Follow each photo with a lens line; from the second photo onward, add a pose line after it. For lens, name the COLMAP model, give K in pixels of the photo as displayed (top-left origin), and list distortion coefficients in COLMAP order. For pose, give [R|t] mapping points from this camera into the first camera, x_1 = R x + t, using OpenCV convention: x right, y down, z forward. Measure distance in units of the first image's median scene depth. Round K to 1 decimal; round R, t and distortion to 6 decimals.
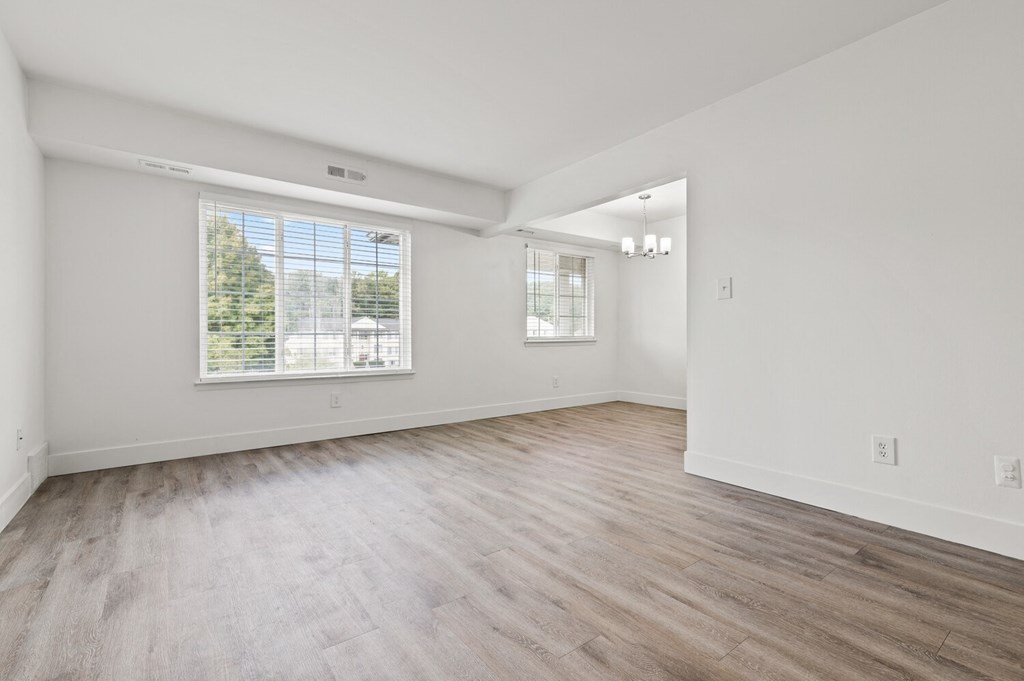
lens RADIAL K [[460.3, 0, 511.4], [0, 460.3, 338.8], [0, 0, 1]] dist [0.013843, 0.000254]
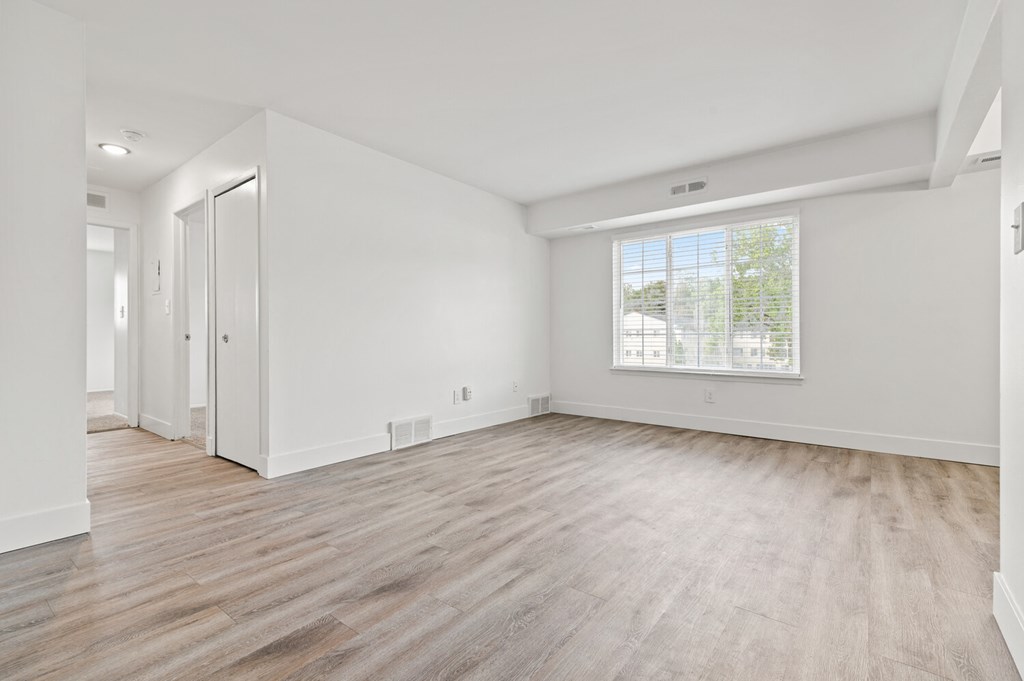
lens RADIAL K [[460.3, 0, 511.4], [0, 460.3, 338.8], [0, 0, 1]] dist [0.013843, 0.000254]
pose [[0.252947, 0.003017, -0.967475, 0.834327], [-0.003224, 0.999992, 0.002275, 0.000075], [0.967475, 0.002544, 0.252955, 0.440191]]
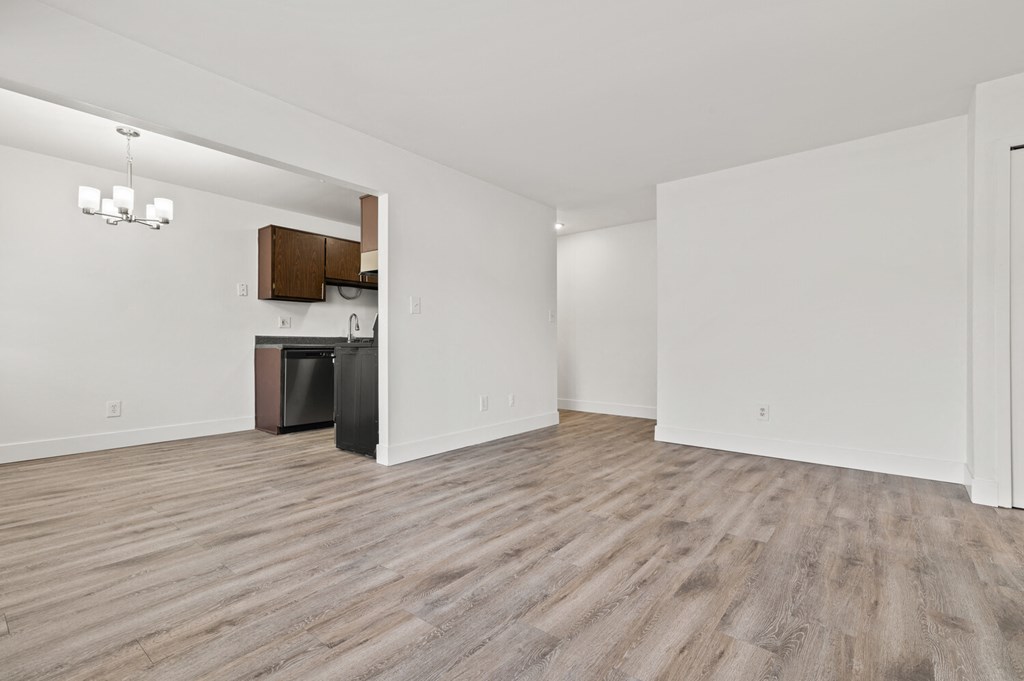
lens RADIAL K [[460.3, 0, 511.4], [0, 460.3, 338.8], [0, 0, 1]] dist [0.013843, 0.000254]
pose [[-0.236431, 0.010654, 0.971590, -0.882104], [0.005196, 0.999939, -0.009700, -0.002998], [-0.971634, 0.002755, -0.236472, 1.122817]]
